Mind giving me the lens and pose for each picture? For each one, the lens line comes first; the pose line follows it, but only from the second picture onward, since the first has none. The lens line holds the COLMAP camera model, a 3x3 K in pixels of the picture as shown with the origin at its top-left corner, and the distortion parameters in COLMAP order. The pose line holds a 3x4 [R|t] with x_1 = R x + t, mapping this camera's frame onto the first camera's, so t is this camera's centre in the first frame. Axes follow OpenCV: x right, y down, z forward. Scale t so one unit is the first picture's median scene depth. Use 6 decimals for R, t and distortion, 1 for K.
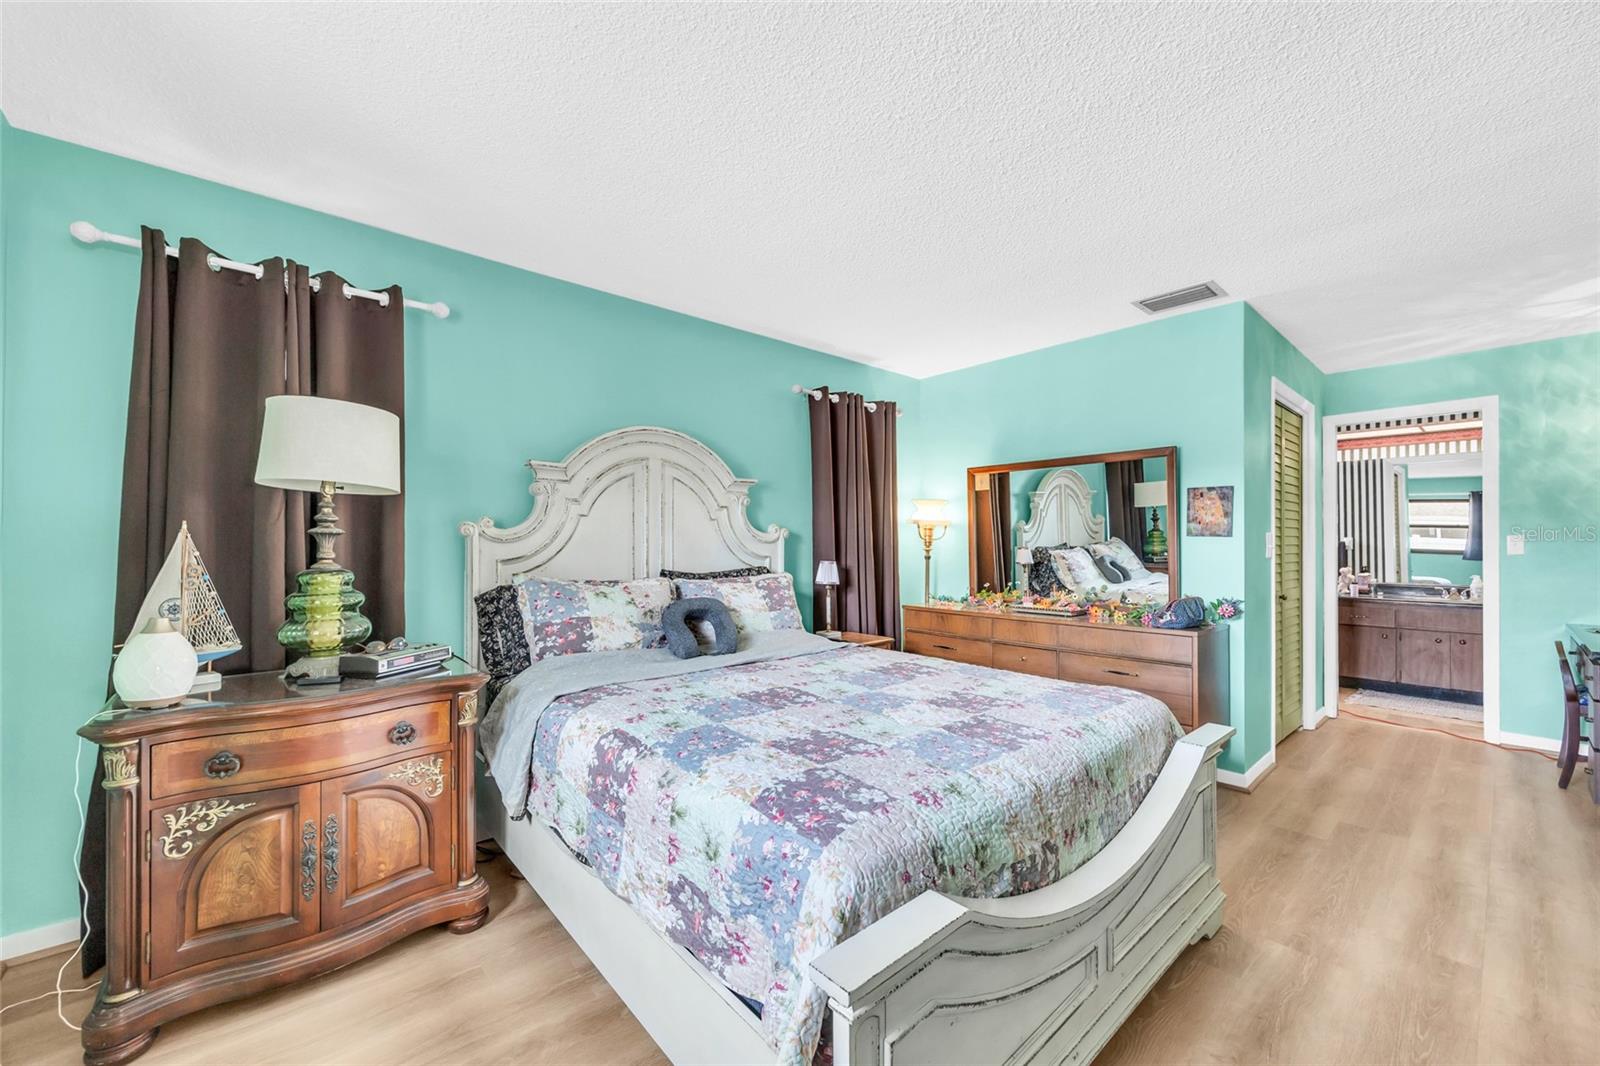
lens RADIAL K [[619.1, 0, 805.5], [0, 619.1, 537.1], [0, 0, 1]] dist [-0.002109, 0.000307]
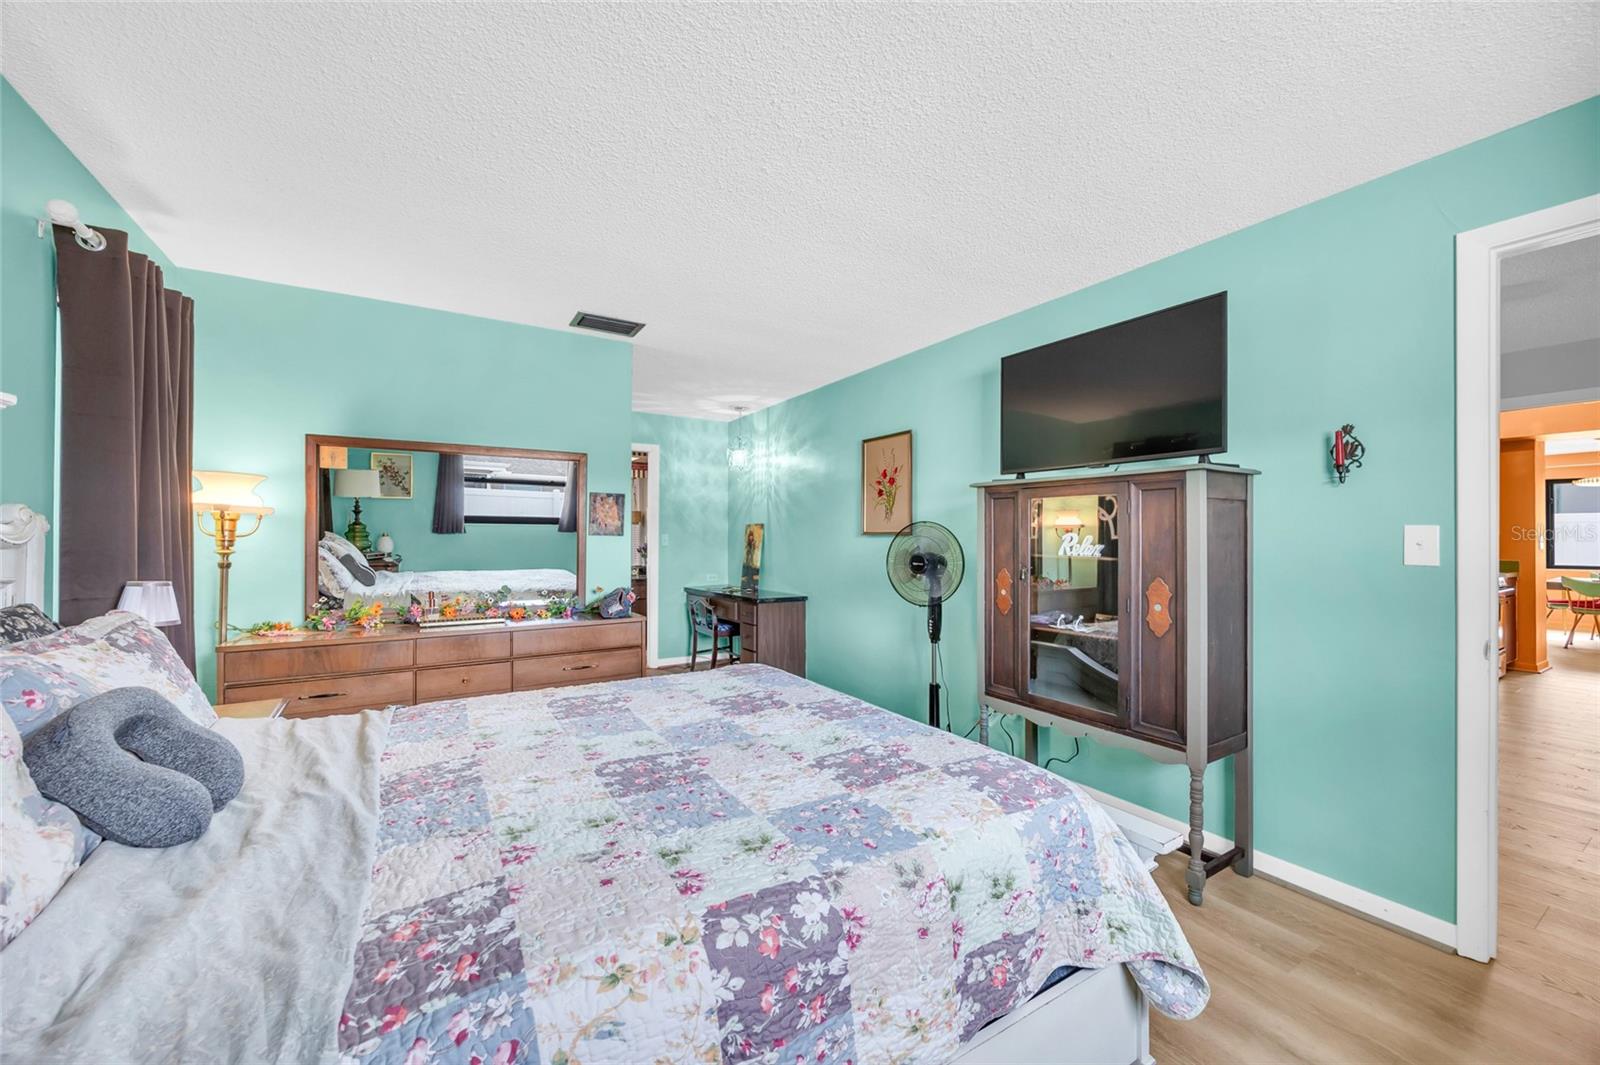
lens RADIAL K [[619.1, 0, 806.2], [0, 619.1, 528.2], [0, 0, 1]] dist [-0.002109, 0.000307]
pose [[0.160707, 0.012418, 0.986924, -0.401166], [-0.012479, 0.999866, -0.010549, -0.006497], [-0.986923, -0.010620, 0.160840, 0.409102]]
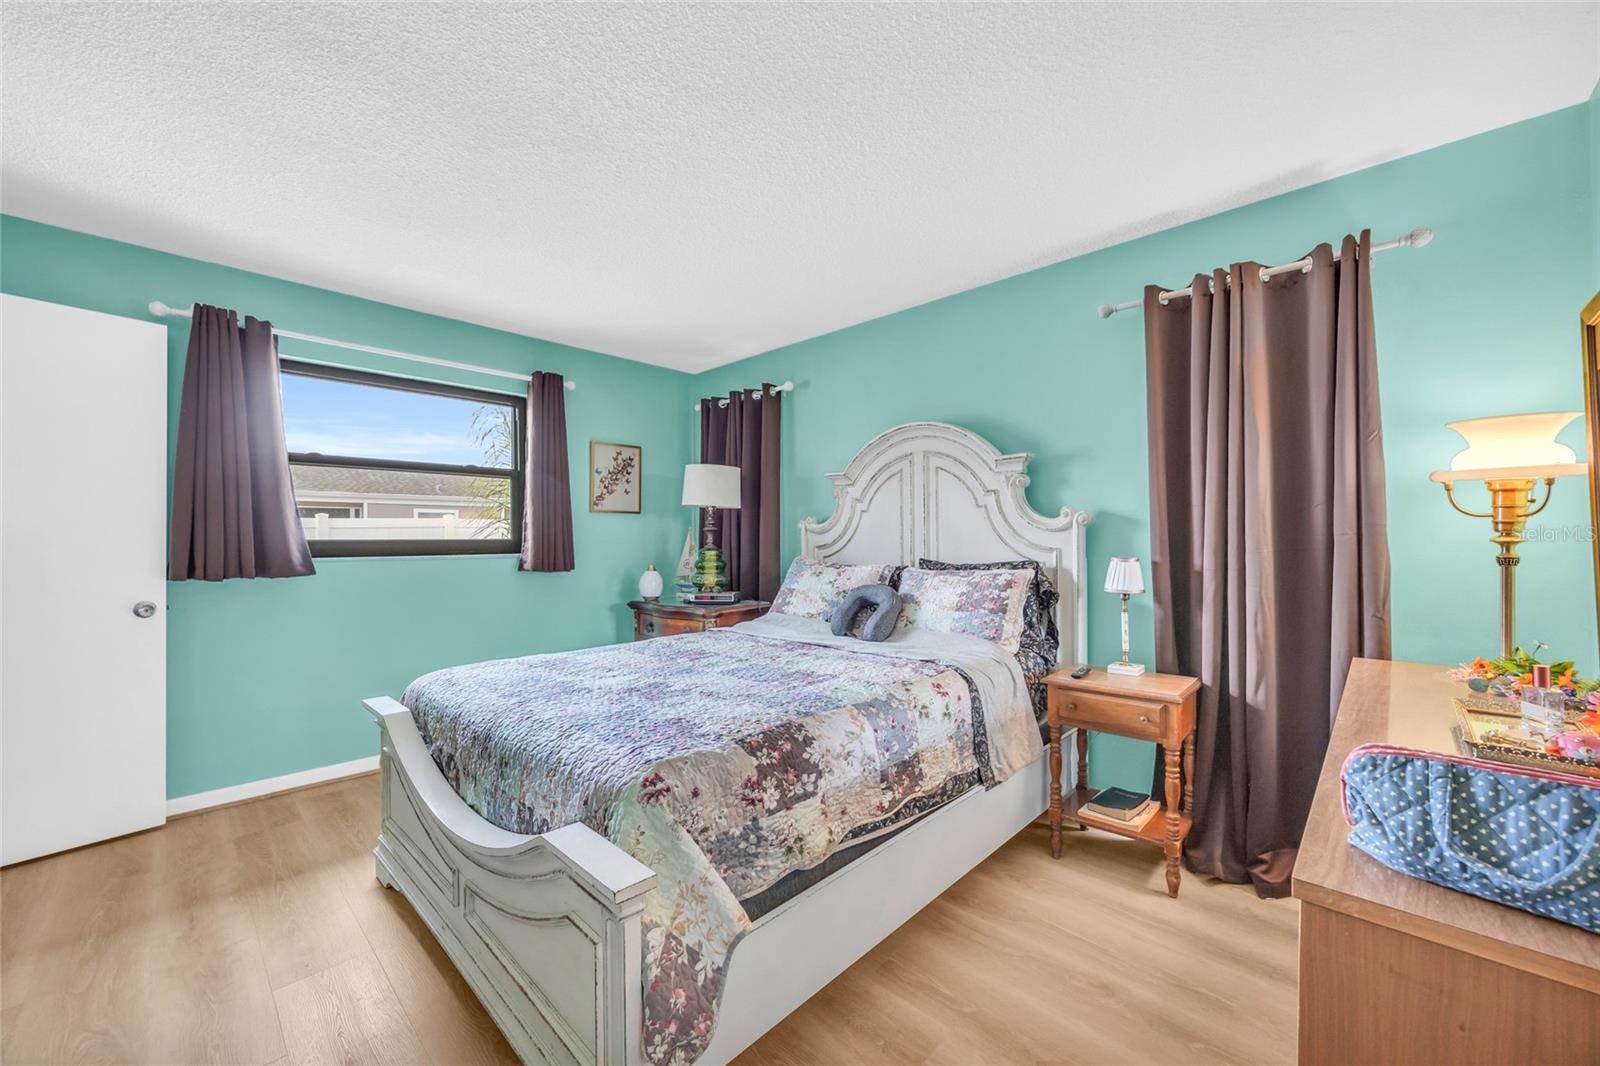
lens RADIAL K [[619.1, 0, 809.0], [0, 619.1, 533.3], [0, 0, 1]] dist [-0.002109, 0.000307]
pose [[0.096716, -0.001165, -0.995311, 0.696422], [0.023487, 0.999724, 0.001112, 0.004369], [0.995035, -0.023485, 0.096717, 0.634753]]
